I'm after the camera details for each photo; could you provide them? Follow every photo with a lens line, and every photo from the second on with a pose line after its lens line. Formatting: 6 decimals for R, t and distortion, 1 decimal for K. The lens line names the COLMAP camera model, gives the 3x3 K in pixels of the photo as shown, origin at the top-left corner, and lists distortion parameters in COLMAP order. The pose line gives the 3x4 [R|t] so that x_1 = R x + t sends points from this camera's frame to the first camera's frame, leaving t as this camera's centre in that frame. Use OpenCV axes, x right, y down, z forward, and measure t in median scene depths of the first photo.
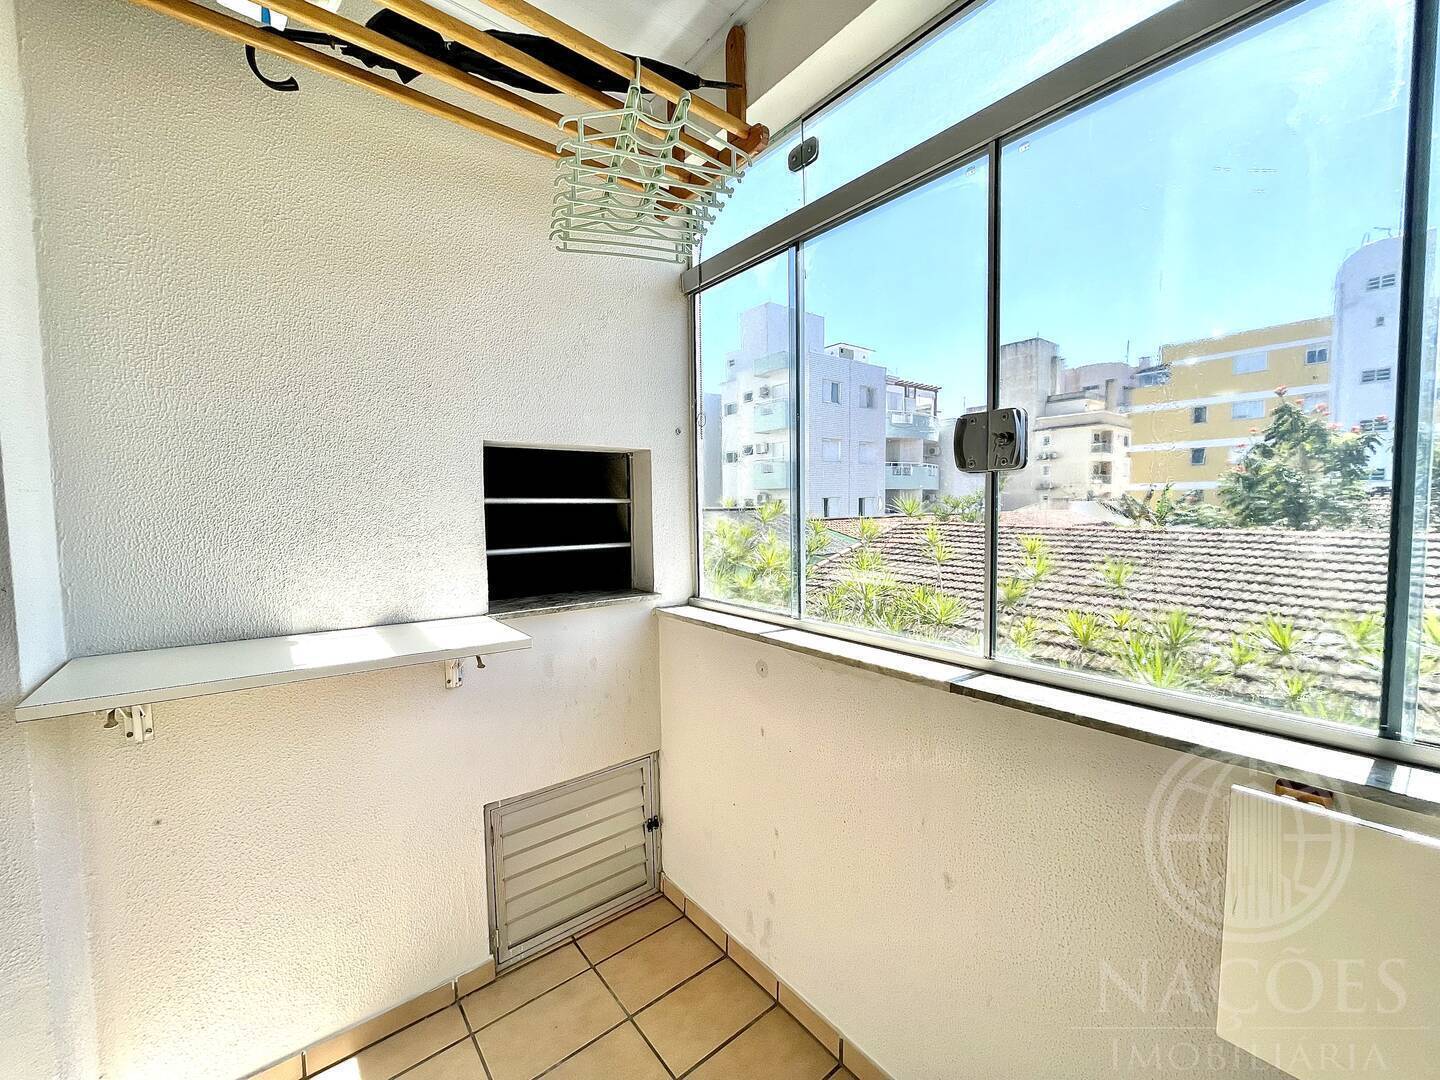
lens RADIAL K [[581.2, 0, 715.1], [0, 581.2, 536.8], [0, 0, 1]] dist [-0.001173, -0.000216]
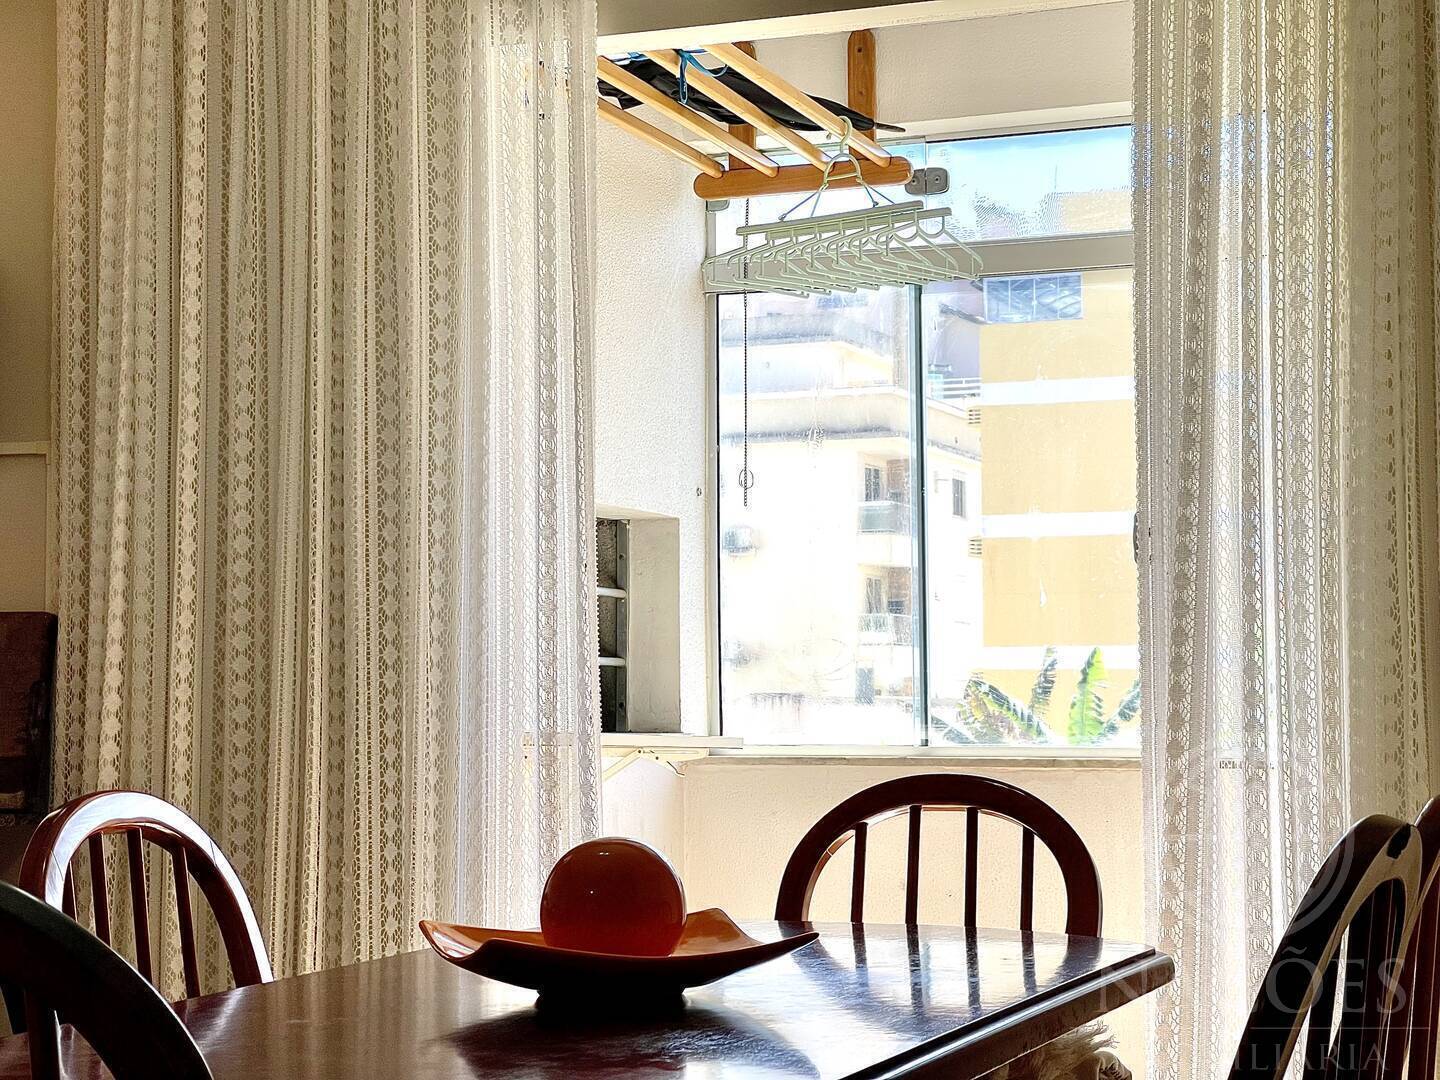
lens RADIAL K [[2630.2, 0, 715.0], [0, 2630.2, 531.3], [0, 0, 1]] dist [0.256564, 0.125979]
pose [[0.863395, 0.043862, 0.502618, -0.079287], [0.020486, 0.992345, -0.121790, 0.011758], [-0.504112, 0.115449, 0.855887, -0.080877]]
